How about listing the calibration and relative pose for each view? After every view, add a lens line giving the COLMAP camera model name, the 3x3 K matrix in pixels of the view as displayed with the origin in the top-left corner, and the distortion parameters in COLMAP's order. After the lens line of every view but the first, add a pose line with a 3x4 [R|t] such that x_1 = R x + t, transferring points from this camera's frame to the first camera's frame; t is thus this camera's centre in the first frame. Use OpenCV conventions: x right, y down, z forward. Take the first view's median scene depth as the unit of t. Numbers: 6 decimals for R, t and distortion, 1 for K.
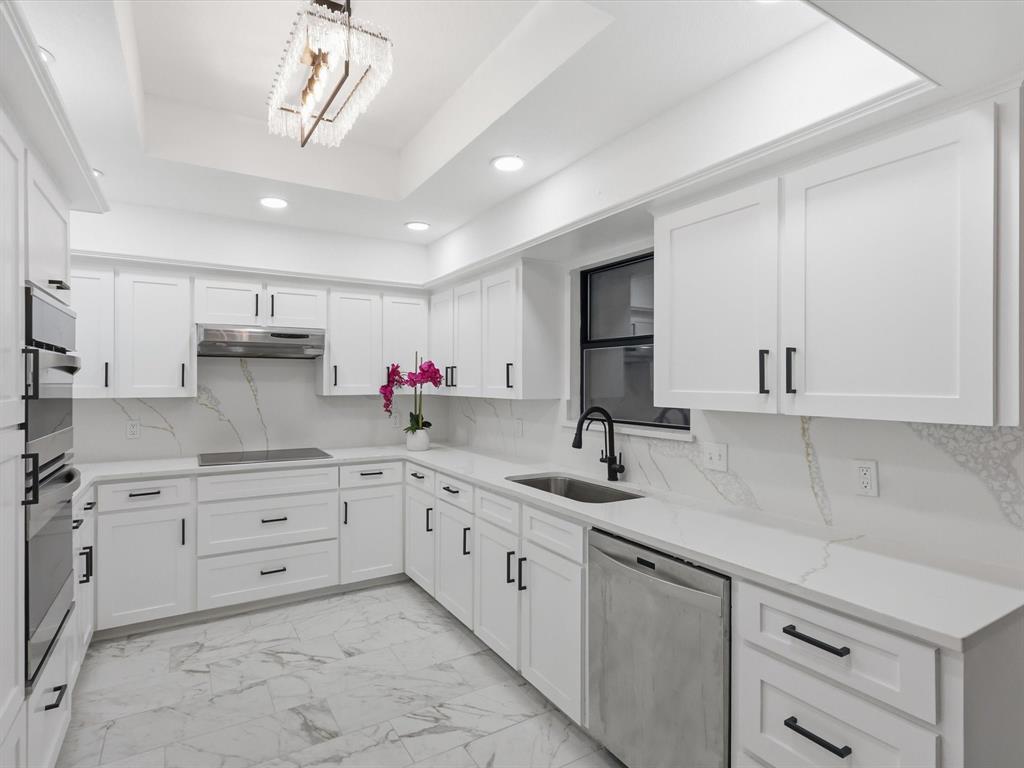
lens RADIAL K [[538.8, 0, 513.0], [0, 538.8, 381.4], [0, 0, 1]] dist [-0.001900, 0.000517]
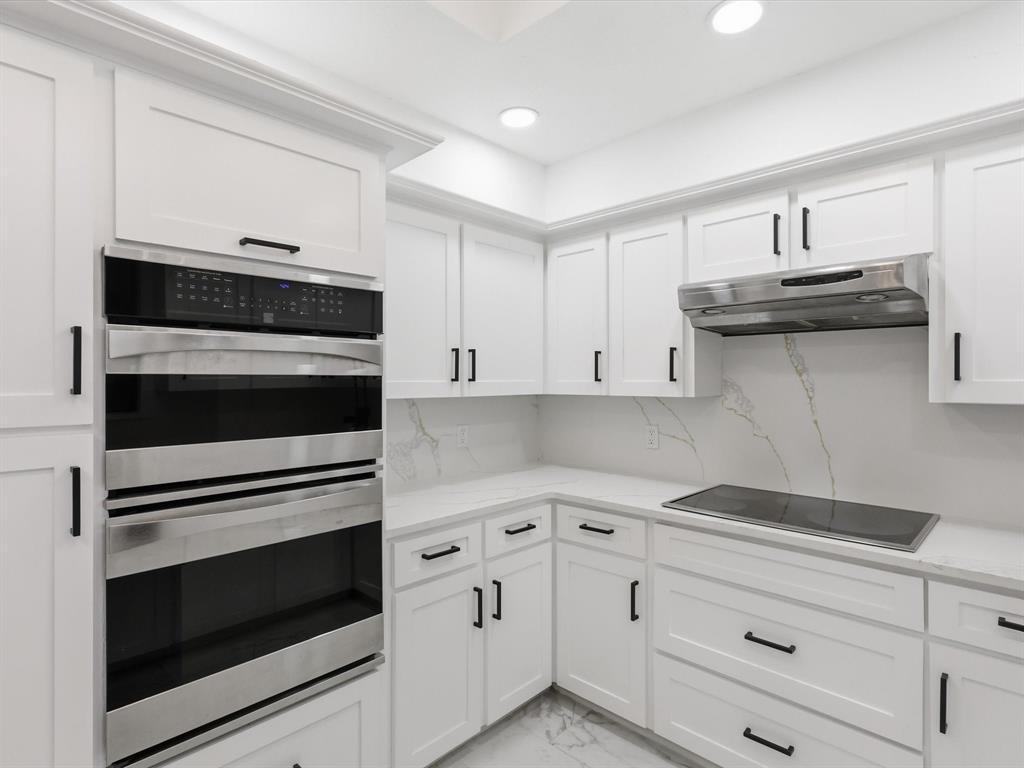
lens RADIAL K [[538.8, 0, 514.7], [0, 538.8, 381.7], [0, 0, 1]] dist [-0.001900, 0.000517]
pose [[0.255003, 0.001028, -0.966940, -0.010189], [0.002254, 0.999996, 0.001658, 0.008239], [0.966938, -0.002602, 0.254999, 0.632708]]
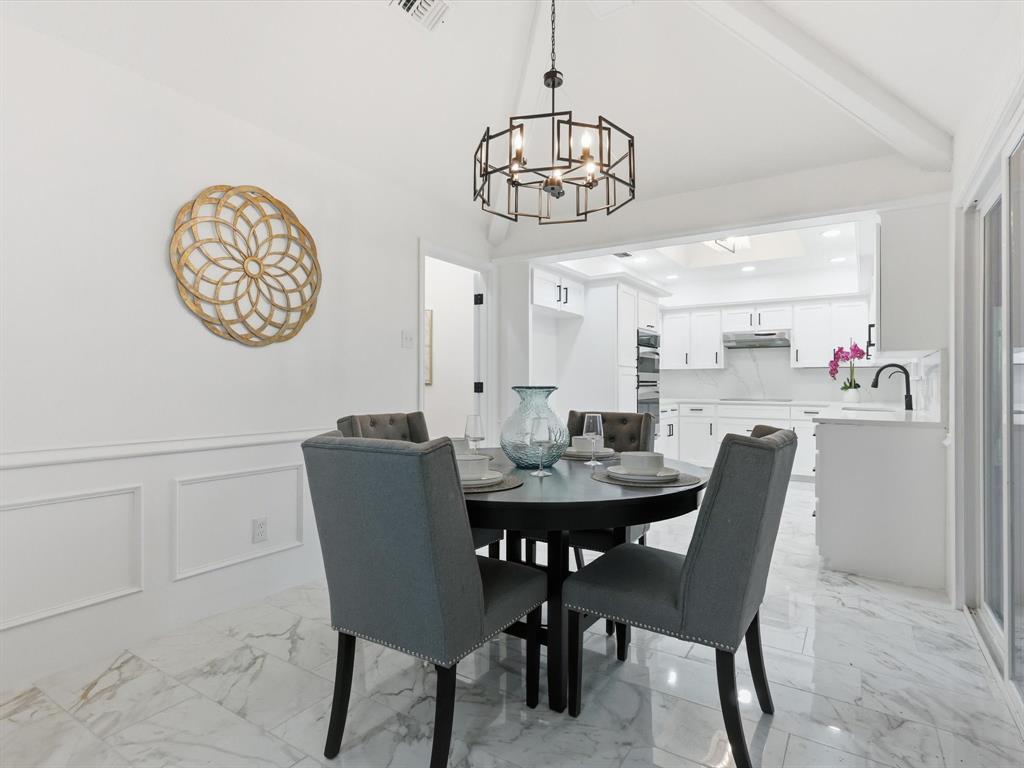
lens RADIAL K [[538.8, 0, 507.7], [0, 538.8, 385.2], [0, 0, 1]] dist [-0.001900, 0.000517]
pose [[0.427943, 0.001649, -0.903804, 0.922465], [0.000485, 0.999998, 0.002054, 0.089251], [0.903806, -0.001318, 0.427941, -0.620936]]
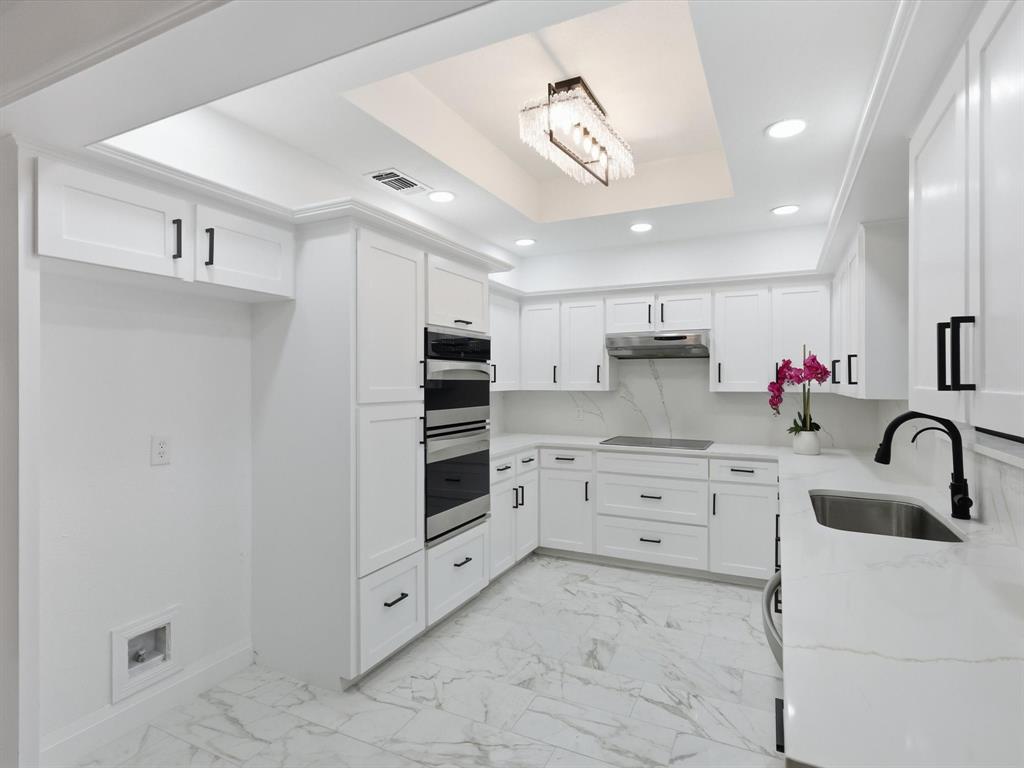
lens RADIAL K [[538.8, 0, 512.1], [0, 538.8, 382.7], [0, 0, 1]] dist [-0.001900, 0.000517]
pose [[0.536570, 0.001315, -0.843855, 0.380275], [0.001663, 0.999995, 0.002616, 0.005767], [0.843854, -0.002807, 0.536565, 0.117663]]
